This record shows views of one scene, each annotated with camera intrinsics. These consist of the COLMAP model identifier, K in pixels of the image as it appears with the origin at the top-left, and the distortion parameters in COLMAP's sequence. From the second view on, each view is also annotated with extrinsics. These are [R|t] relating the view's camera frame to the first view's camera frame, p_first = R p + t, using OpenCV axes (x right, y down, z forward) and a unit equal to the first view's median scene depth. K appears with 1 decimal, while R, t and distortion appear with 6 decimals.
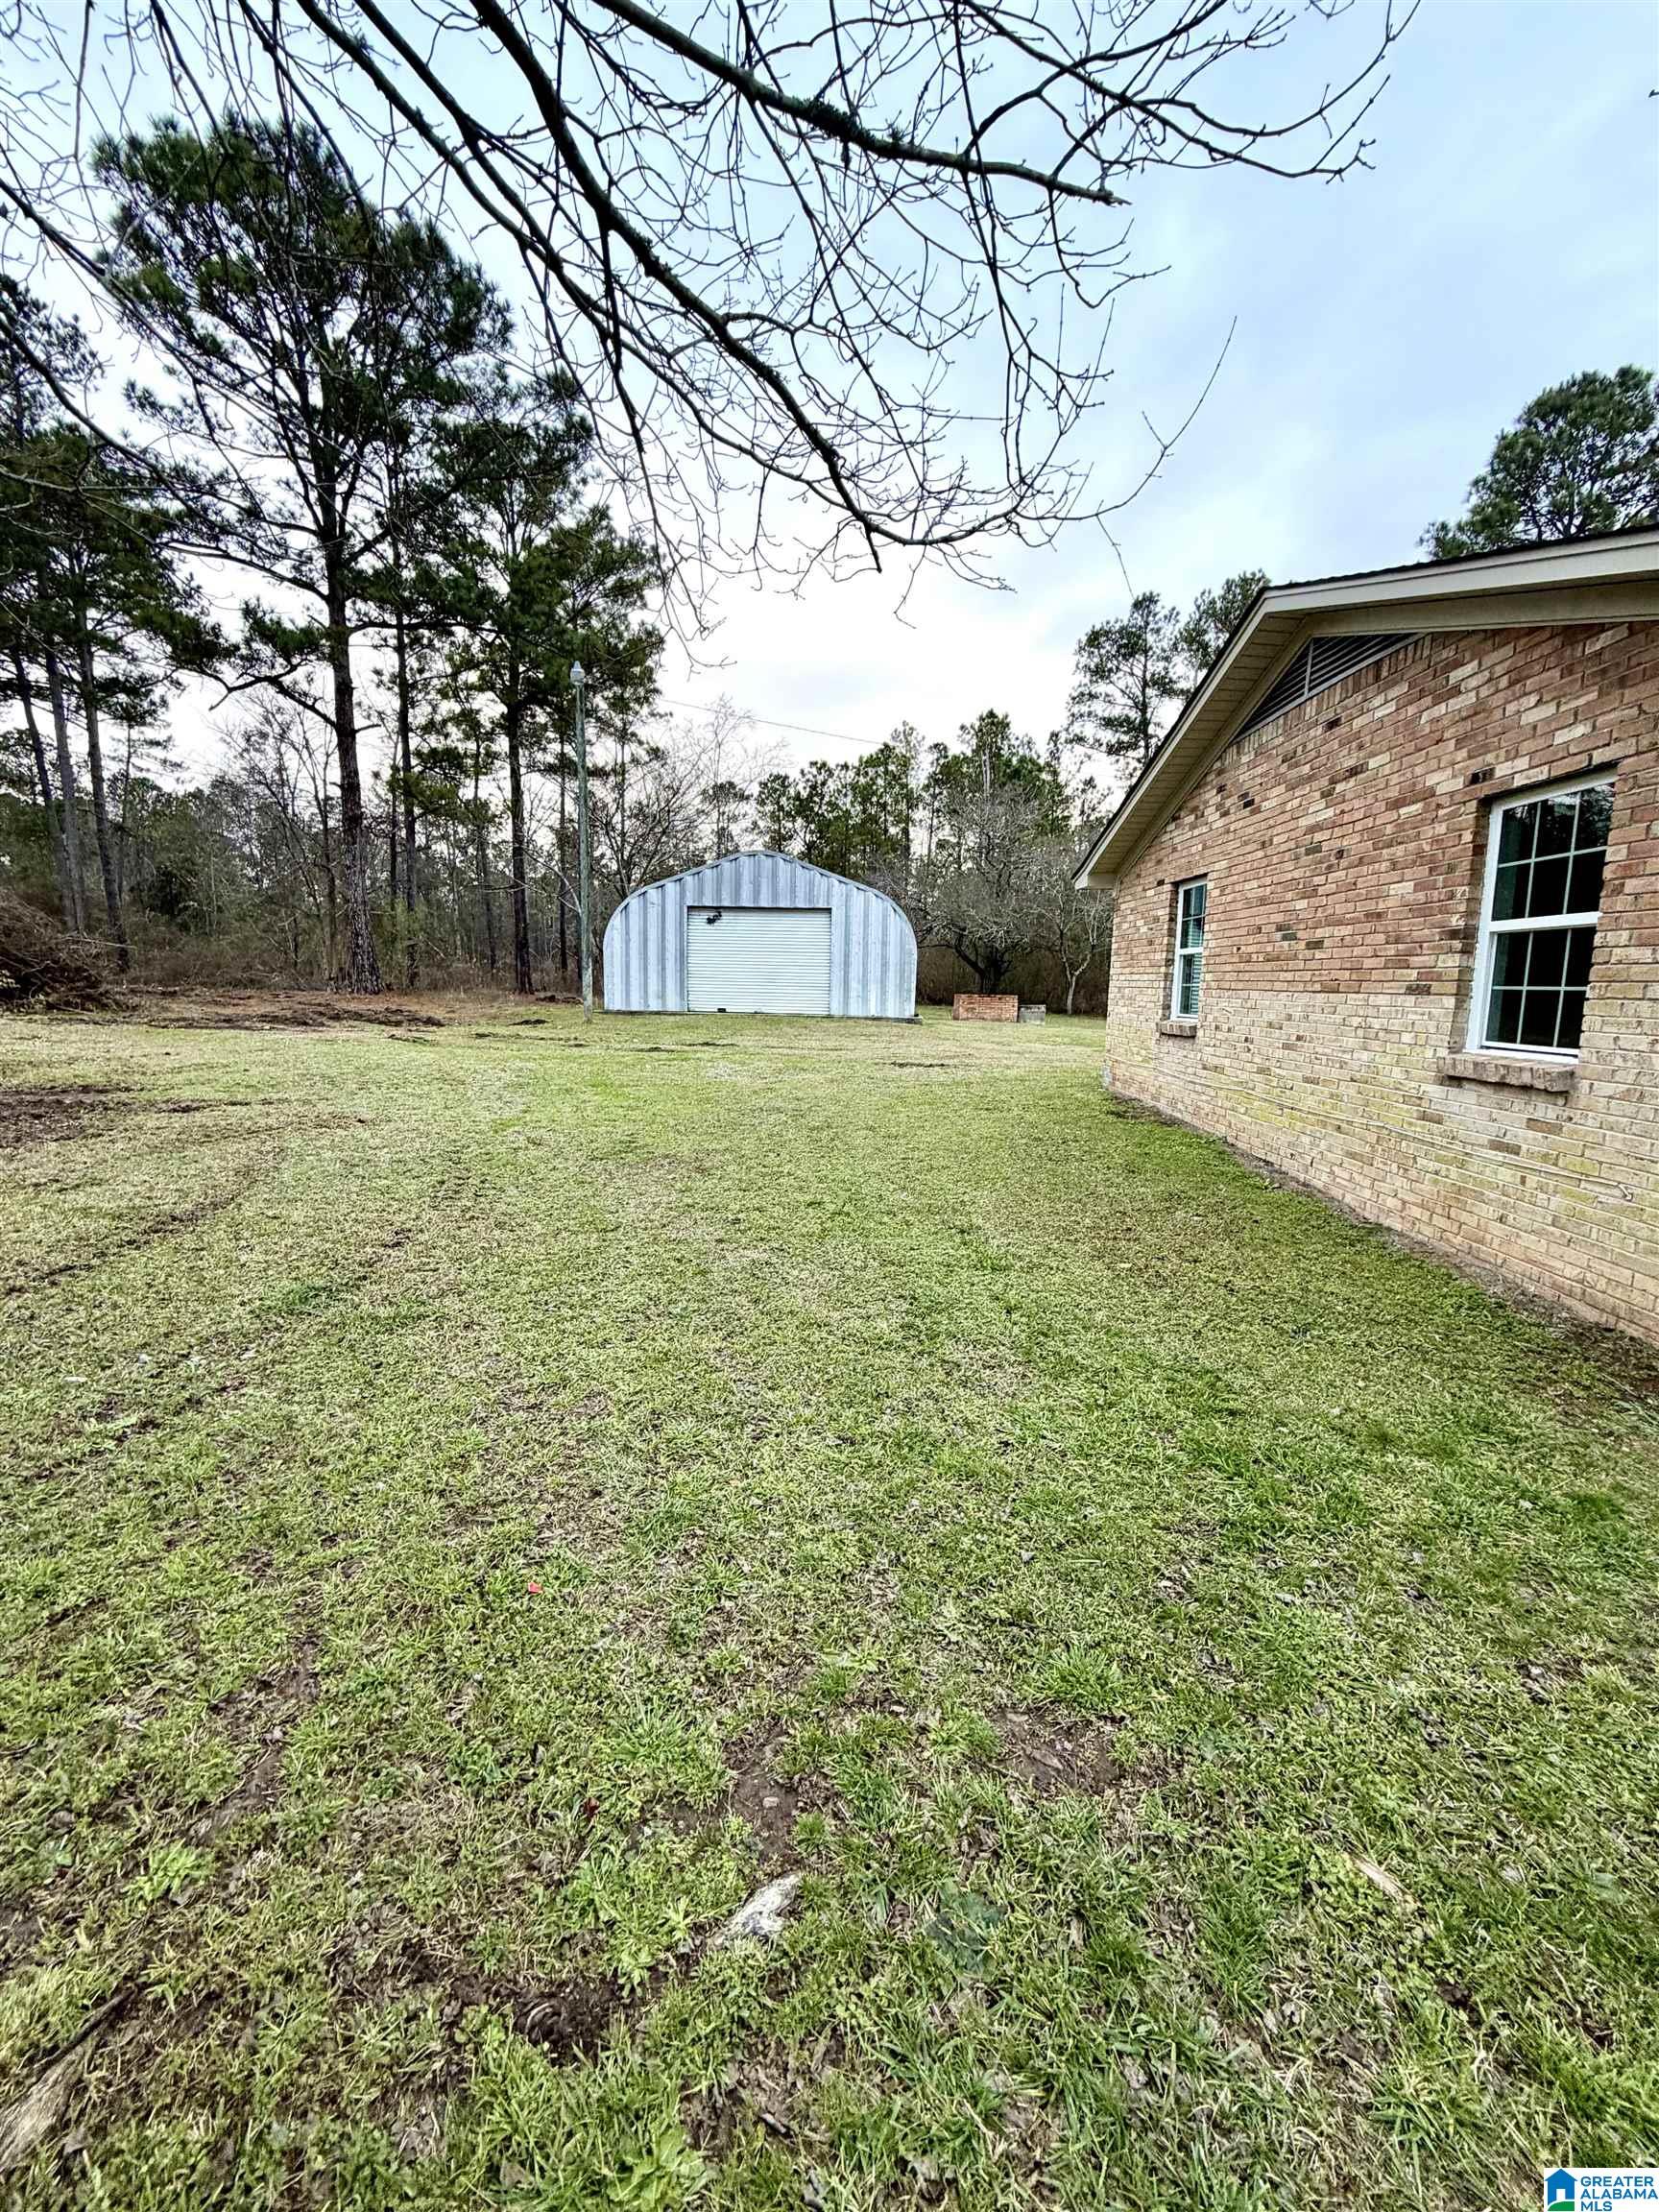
lens RADIAL K [[887.4, 0, 832.9], [0, 887.4, 1114.5], [0, 0, 1]] dist [-0.003410, 0.000590]
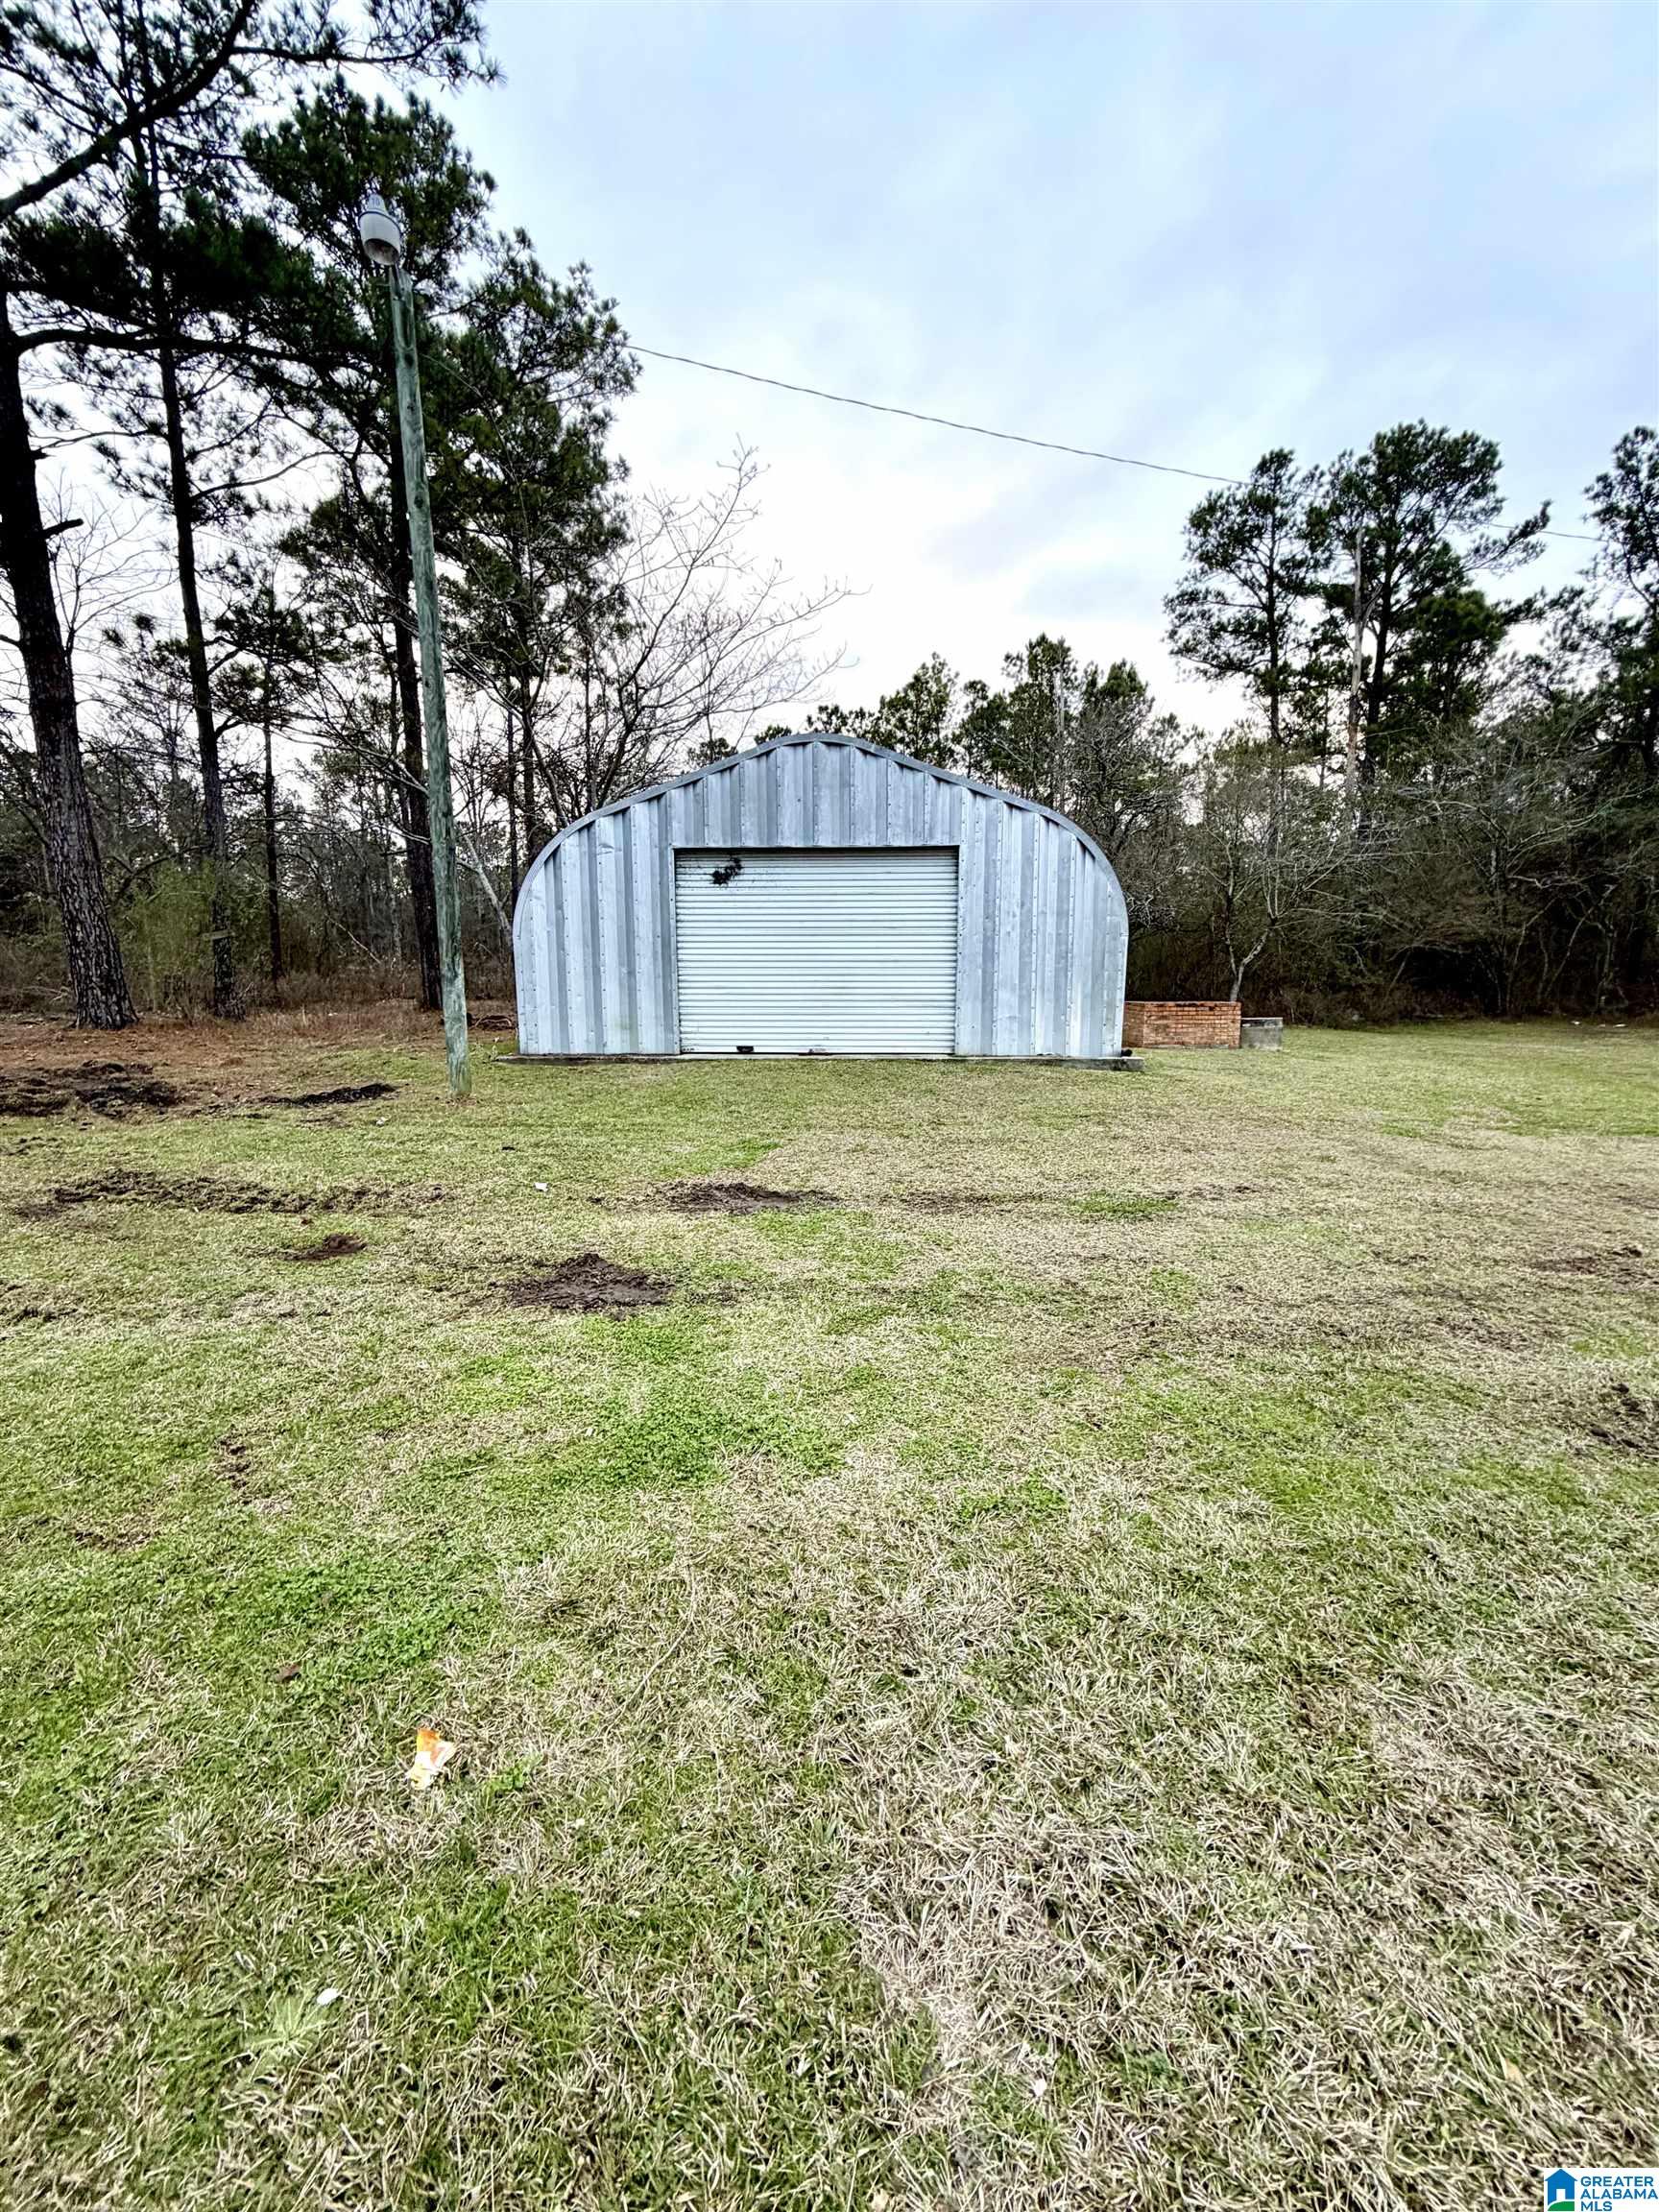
lens RADIAL K [[887.4, 0, 823.6], [0, 887.4, 1102.3], [0, 0, 1]] dist [-0.003410, 0.000590]
pose [[0.999745, -0.022442, 0.002671, -0.080660], [0.022447, 0.999746, -0.001766, -0.083858], [-0.002631, 0.001825, 0.999995, 0.475616]]
